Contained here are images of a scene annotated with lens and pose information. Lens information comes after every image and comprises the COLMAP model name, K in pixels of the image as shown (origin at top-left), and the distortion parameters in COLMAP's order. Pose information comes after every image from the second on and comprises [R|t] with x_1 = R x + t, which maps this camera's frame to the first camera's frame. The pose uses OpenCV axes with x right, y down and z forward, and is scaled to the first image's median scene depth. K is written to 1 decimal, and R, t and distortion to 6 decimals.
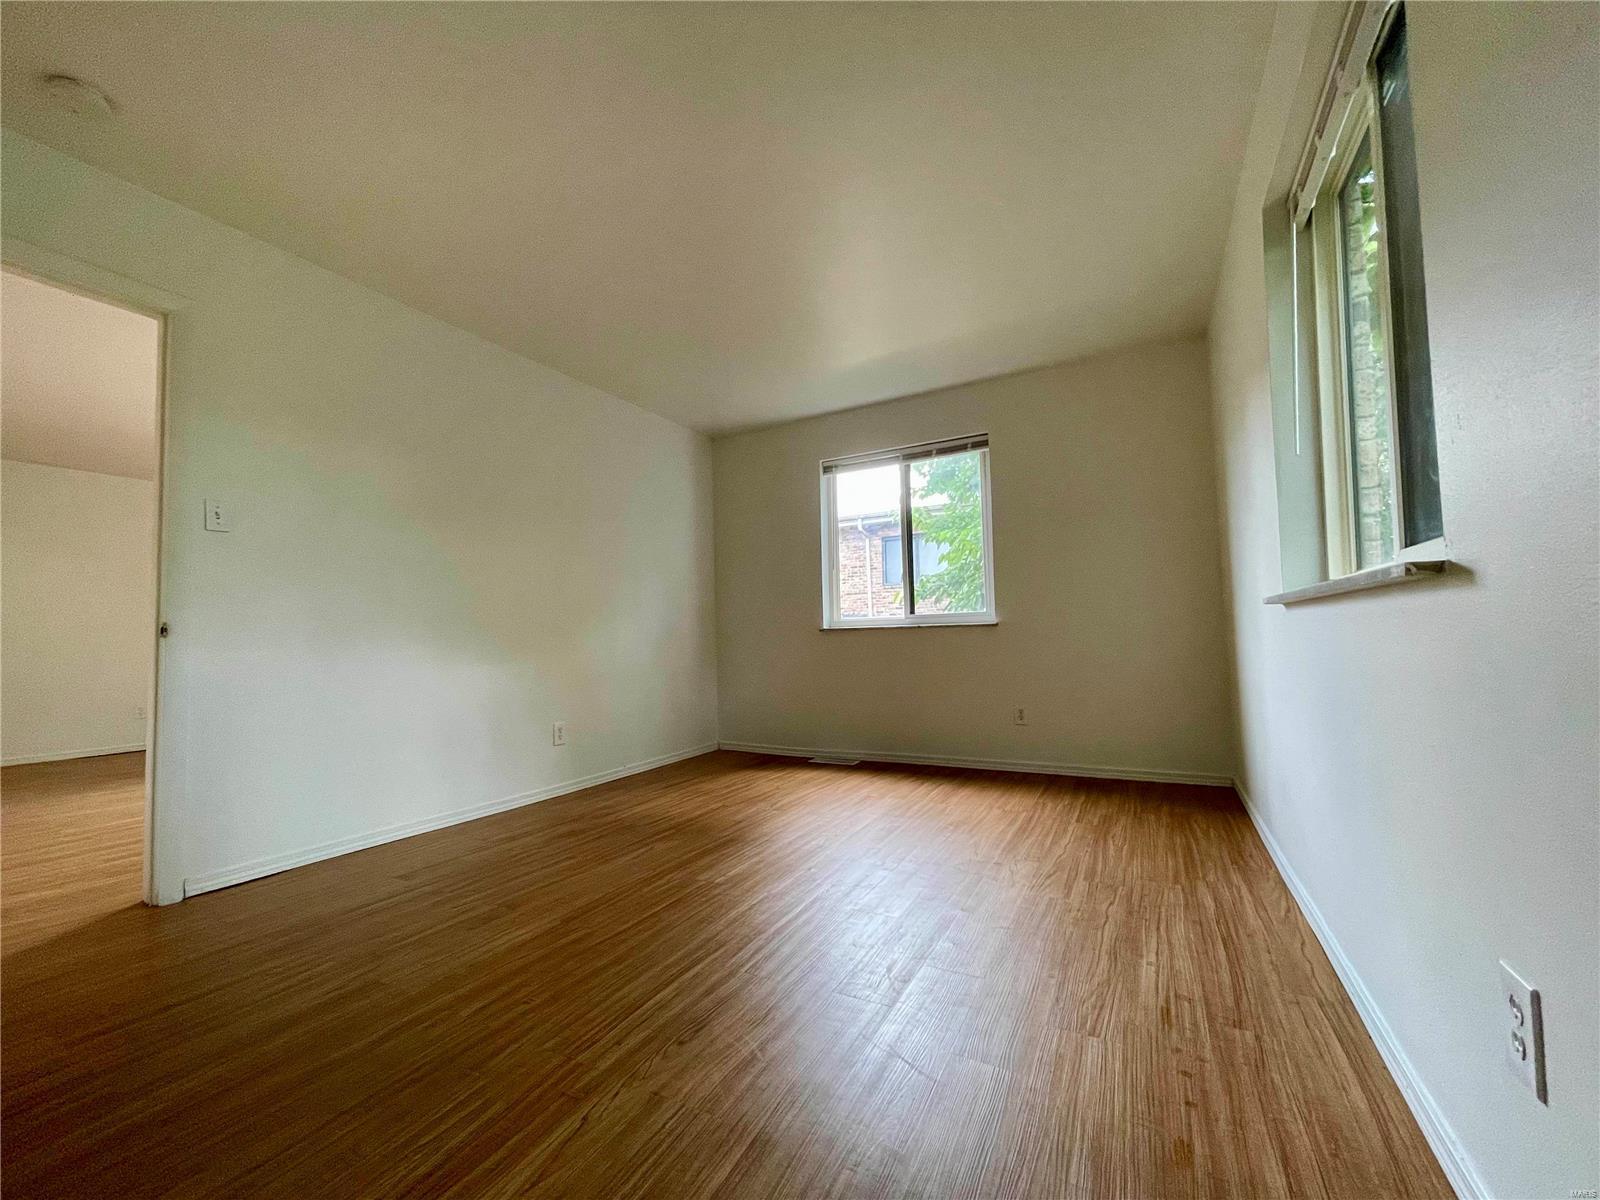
lens RADIAL K [[646.3, 0, 790.2], [0, 646.3, 606.5], [0, 0, 1]] dist [-0.003228, 0.000871]
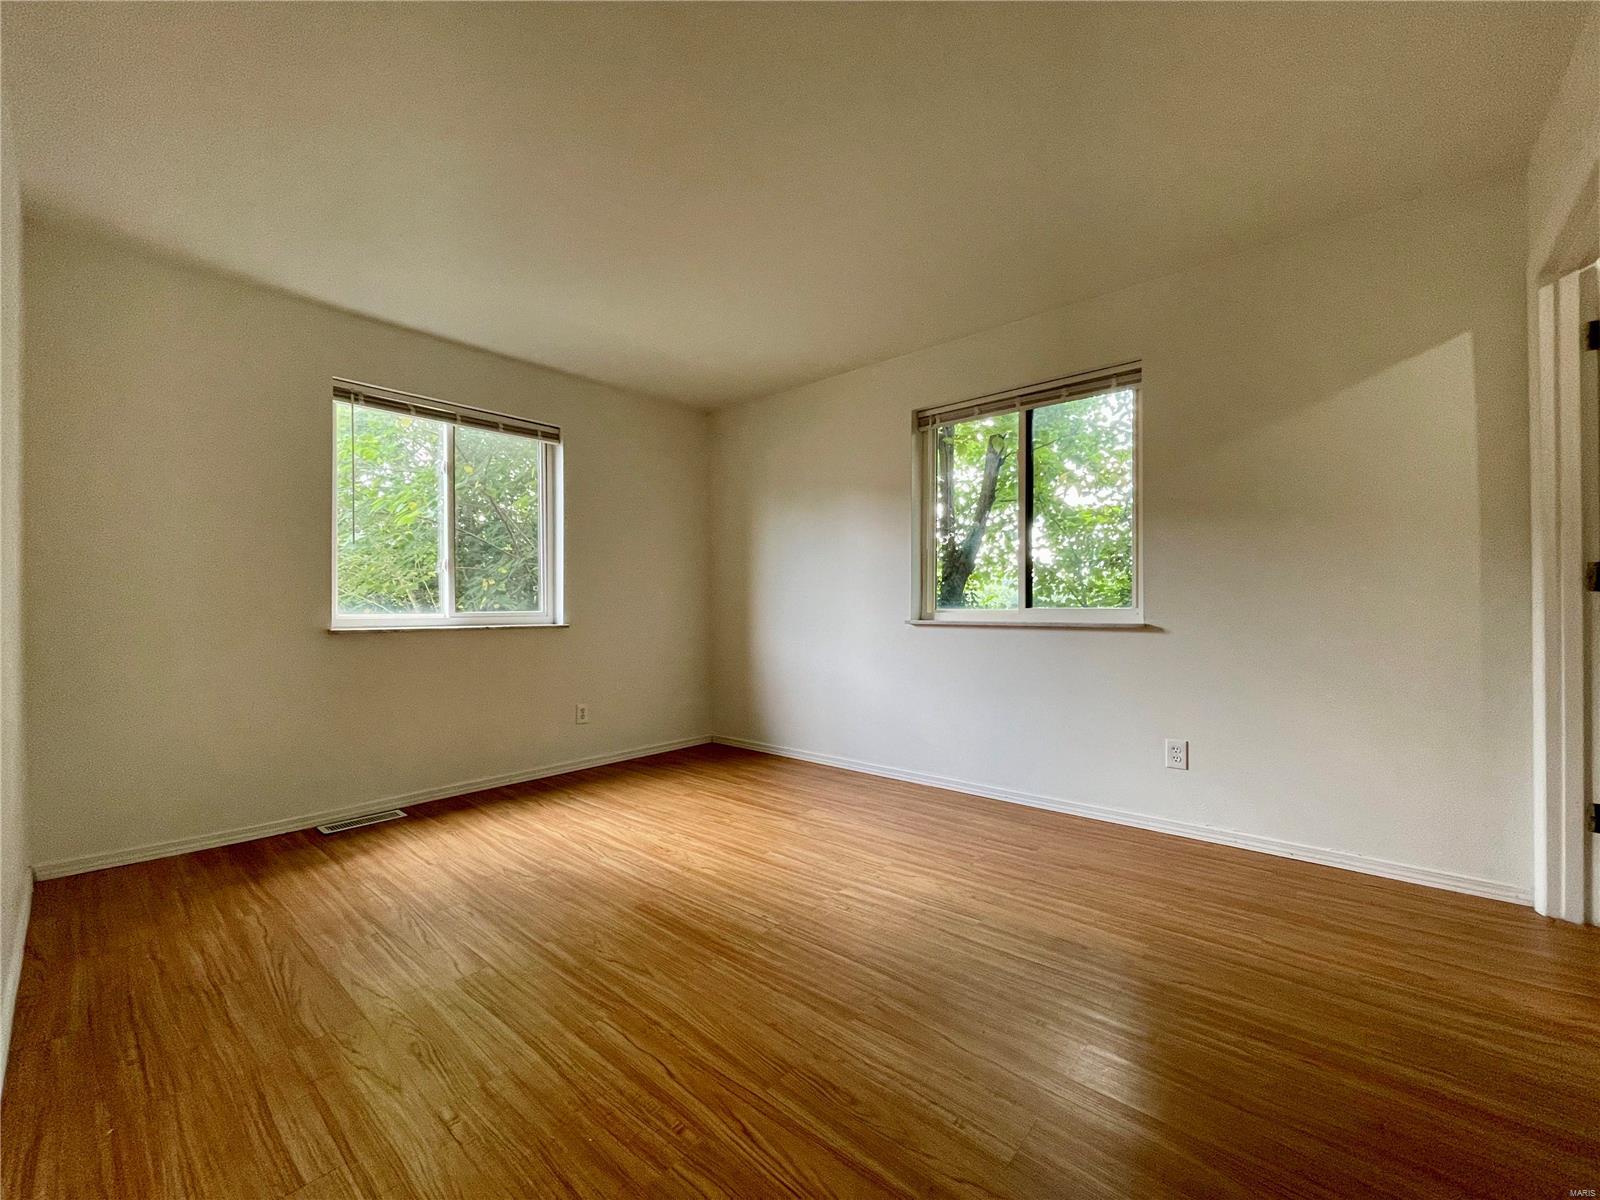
lens RADIAL K [[659.7, 0, 793.2], [0, 659.7, 597.0], [0, 0, 1]] dist [-0.004288, -0.000476]
pose [[0.215820, 0.033357, 0.975863, -0.597426], [-0.046190, 0.998646, -0.023921, -0.008219], [-0.975340, -0.039913, 0.217069, 0.455904]]
